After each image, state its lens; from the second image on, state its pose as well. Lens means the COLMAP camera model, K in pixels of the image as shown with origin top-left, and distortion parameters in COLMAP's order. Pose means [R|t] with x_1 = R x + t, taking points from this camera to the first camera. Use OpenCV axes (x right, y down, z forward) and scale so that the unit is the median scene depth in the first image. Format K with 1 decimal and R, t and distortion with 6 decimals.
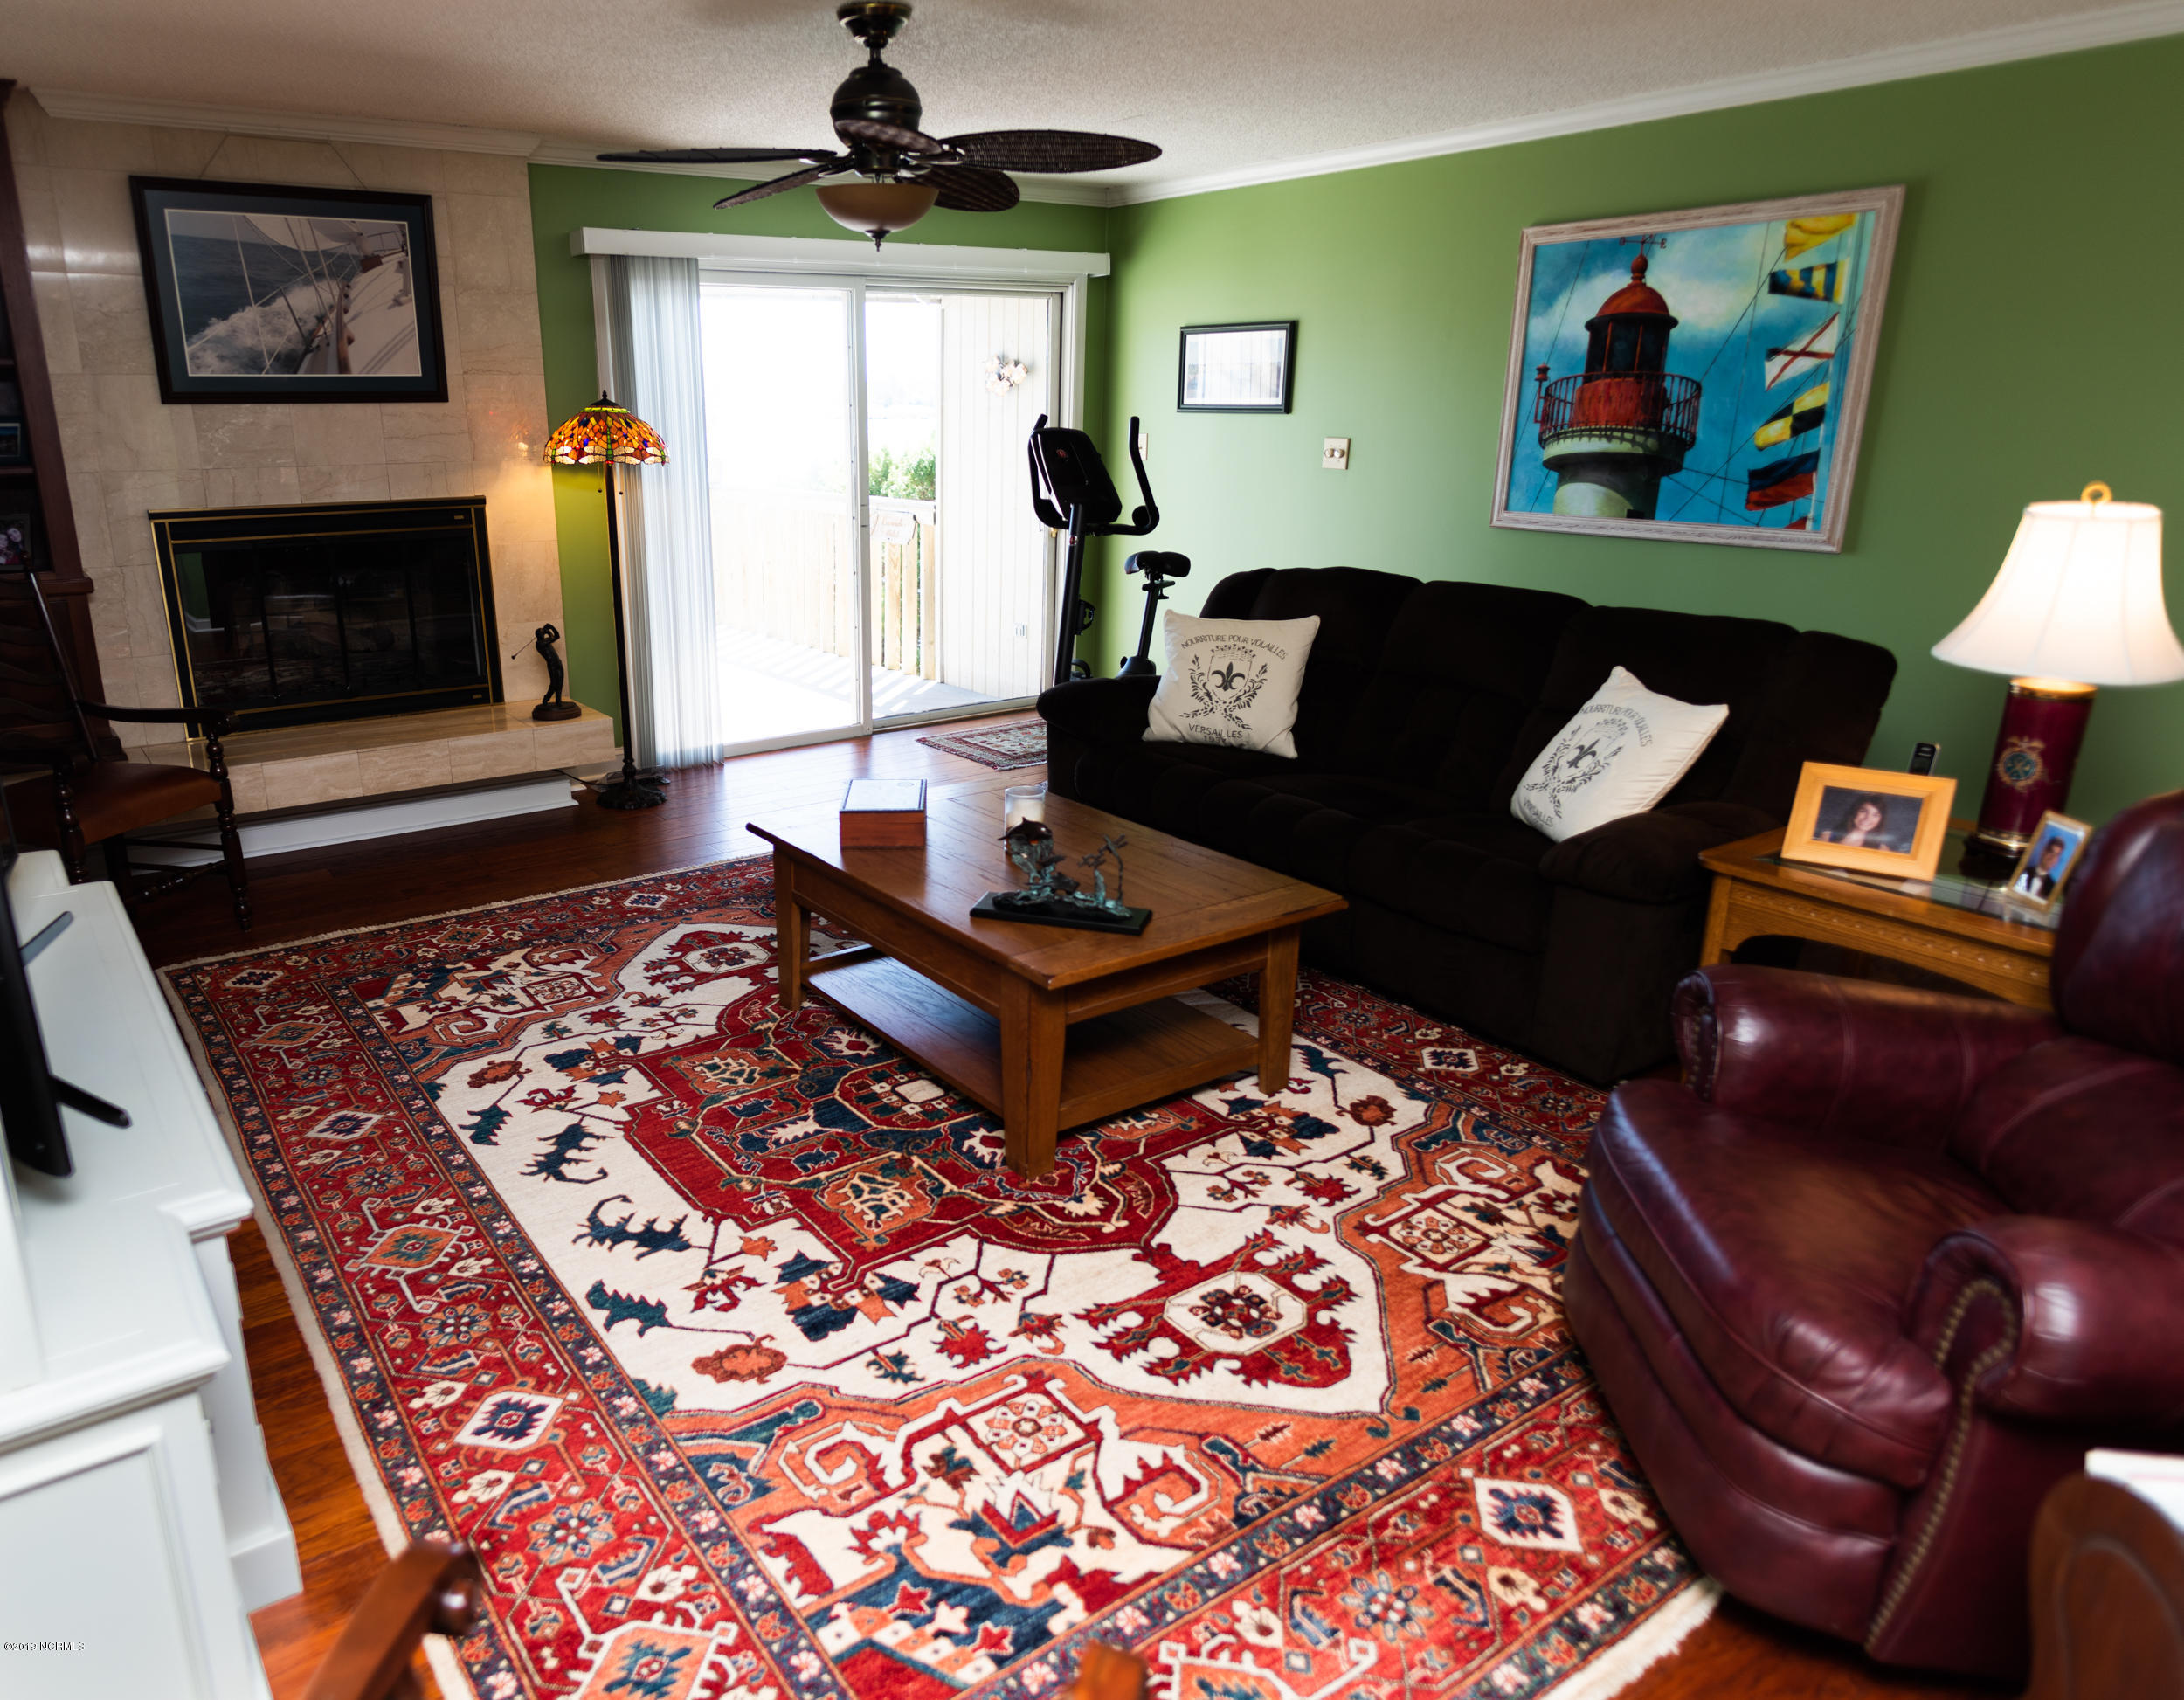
lens RADIAL K [[1457.8, 0, 915.6], [0, 1457.8, 864.1], [0, 0, 1]] dist [-0.004212, 0.003130]
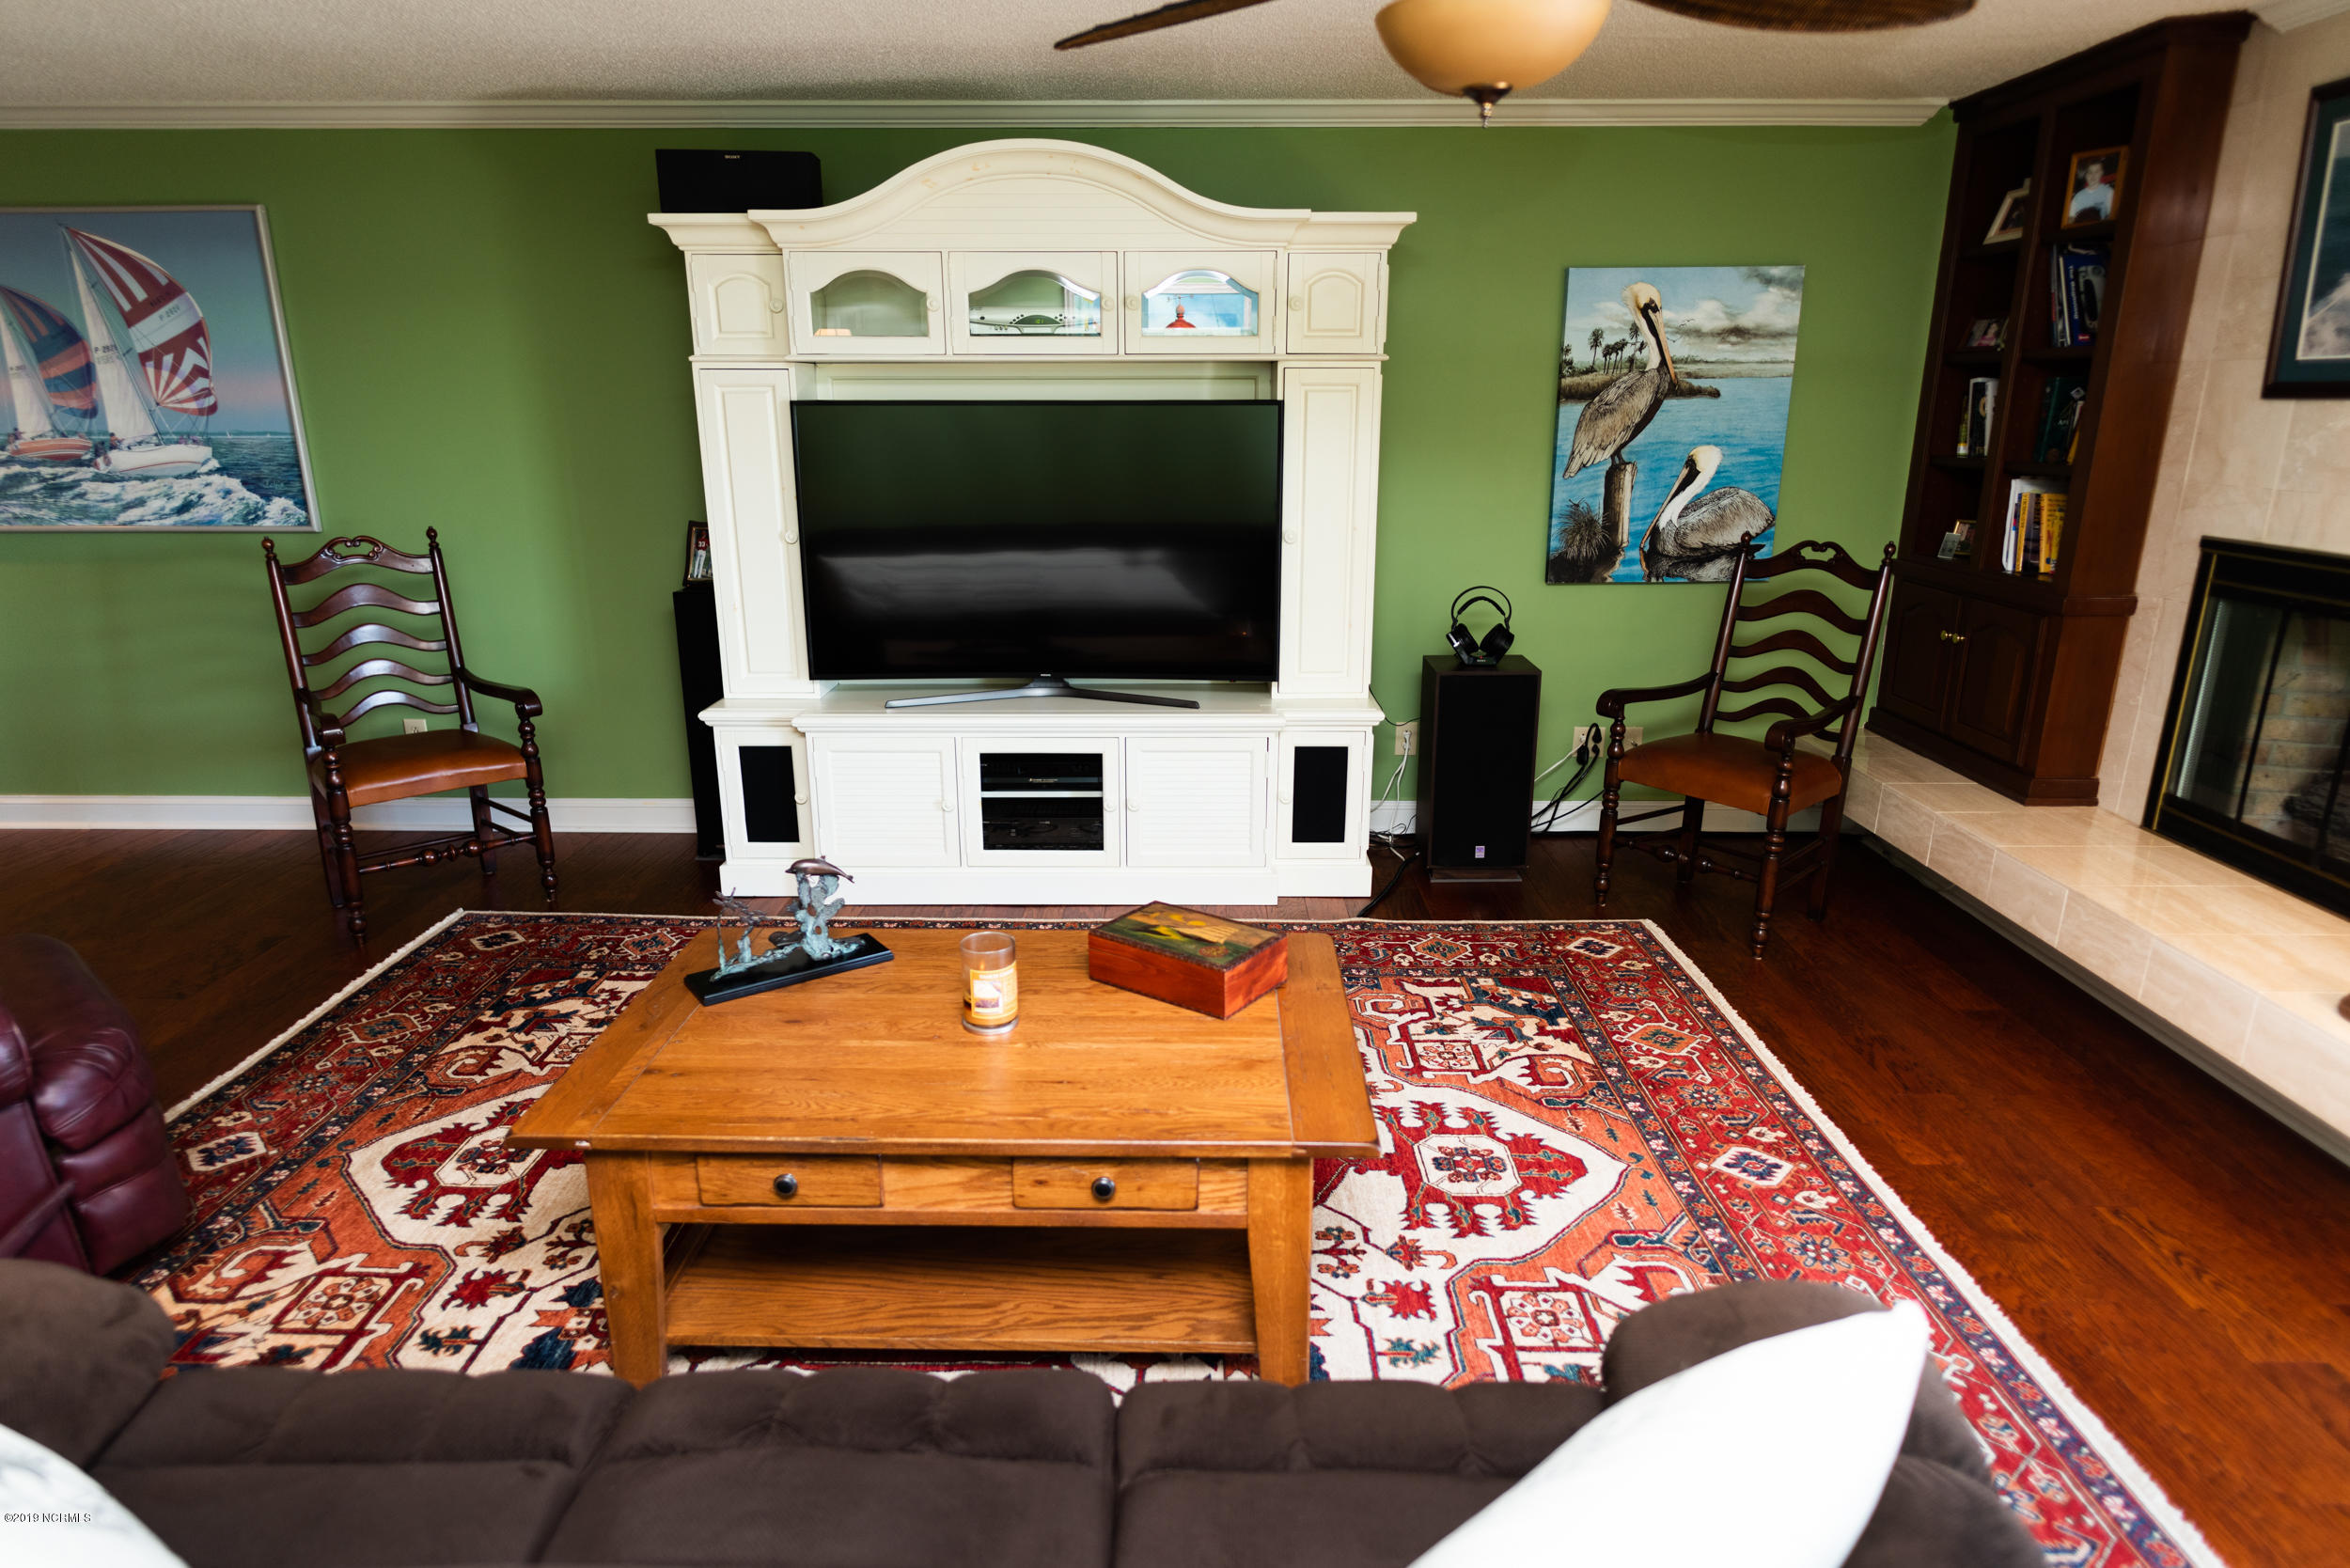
lens RADIAL K [[1345.5, 0, 1172.4], [0, 1345.5, 793.7], [0, 0, 1]] dist [-0.003347, 0.000997]
pose [[-0.559493, 0.238913, -0.793655, 0.503303], [-0.248104, 0.865371, 0.435405, -0.401372], [0.790829, 0.440516, -0.424894, 1.249877]]
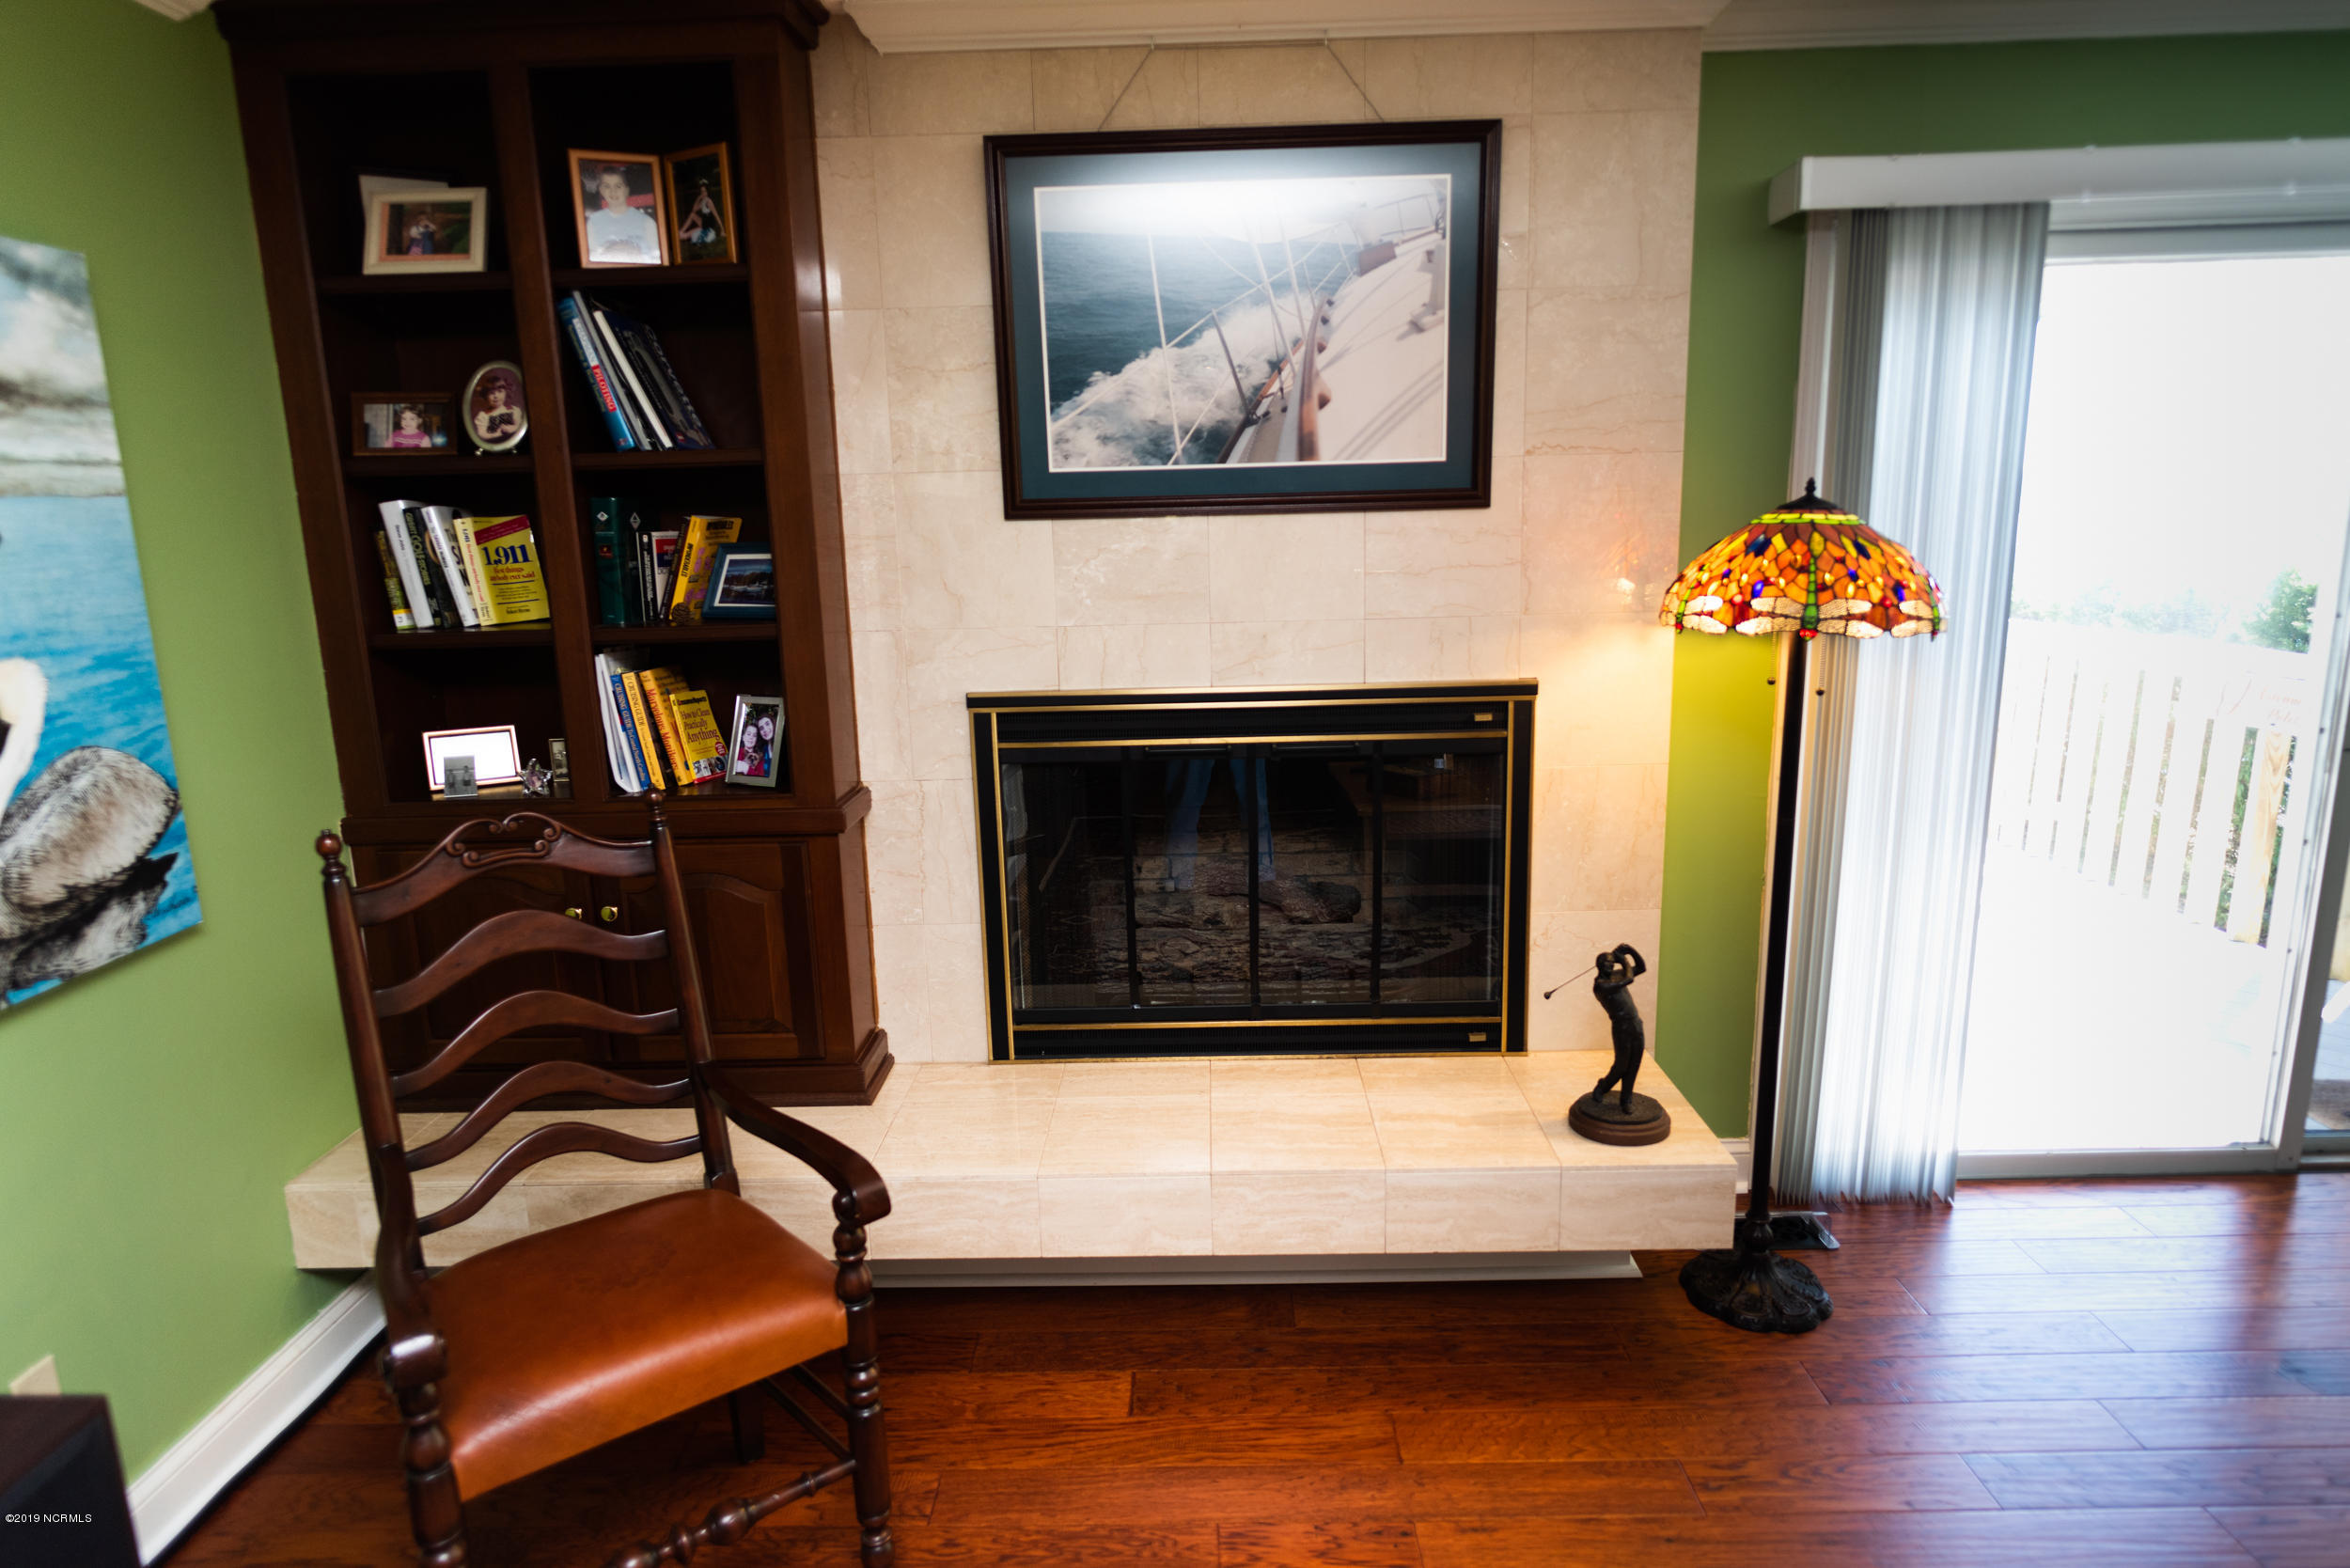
lens RADIAL K [[1345.5, 0, 1178.7], [0, 1345.5, 787.4], [0, 0, 1]] dist [-0.003347, 0.000997]
pose [[0.829126, 0.098284, -0.550354, -0.196826], [-0.151076, 0.987190, -0.051306, -0.254366], [0.538261, 0.125684, 0.833354, 0.793190]]
